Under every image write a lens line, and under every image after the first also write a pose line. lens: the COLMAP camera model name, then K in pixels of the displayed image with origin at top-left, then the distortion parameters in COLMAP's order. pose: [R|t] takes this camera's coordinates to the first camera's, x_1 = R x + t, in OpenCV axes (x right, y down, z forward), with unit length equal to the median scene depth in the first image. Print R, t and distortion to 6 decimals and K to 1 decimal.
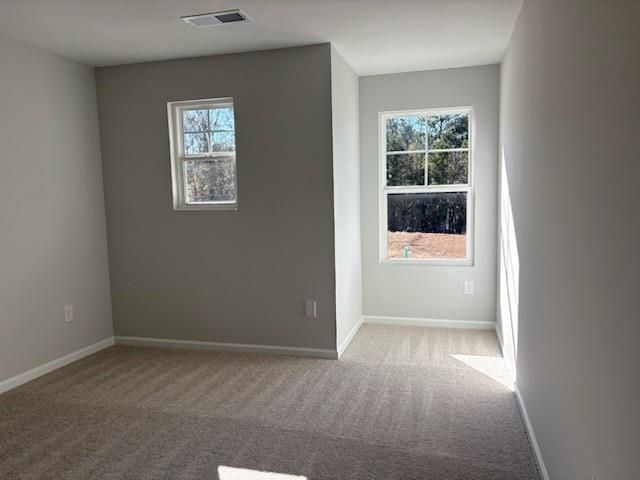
lens RADIAL K [[486.2, 0, 316.6], [0, 486.2, 244.8], [0, 0, 1]] dist [0.039435, -0.026453]
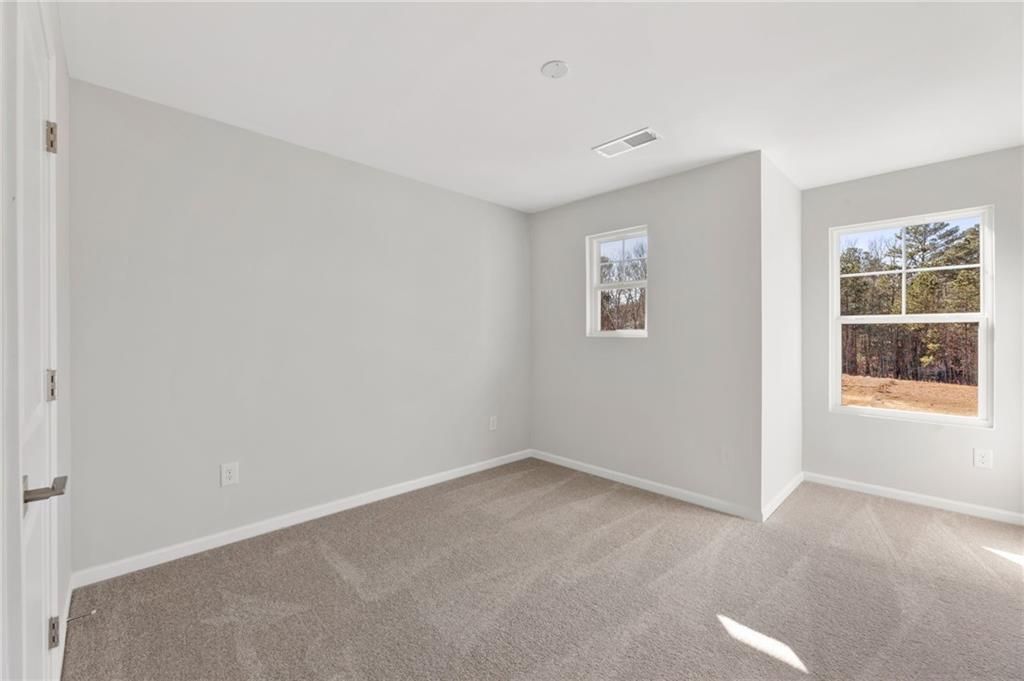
lens RADIAL K [[420.8, 0, 519.5], [0, 420.8, 334.6], [0, 0, 1]] dist [-0.000907, 0.001140]
pose [[0.869287, 0.023480, -0.493750, 0.028072], [-0.069850, 0.994683, -0.075674, 0.003067], [0.489348, 0.100271, 0.866305, 0.141289]]
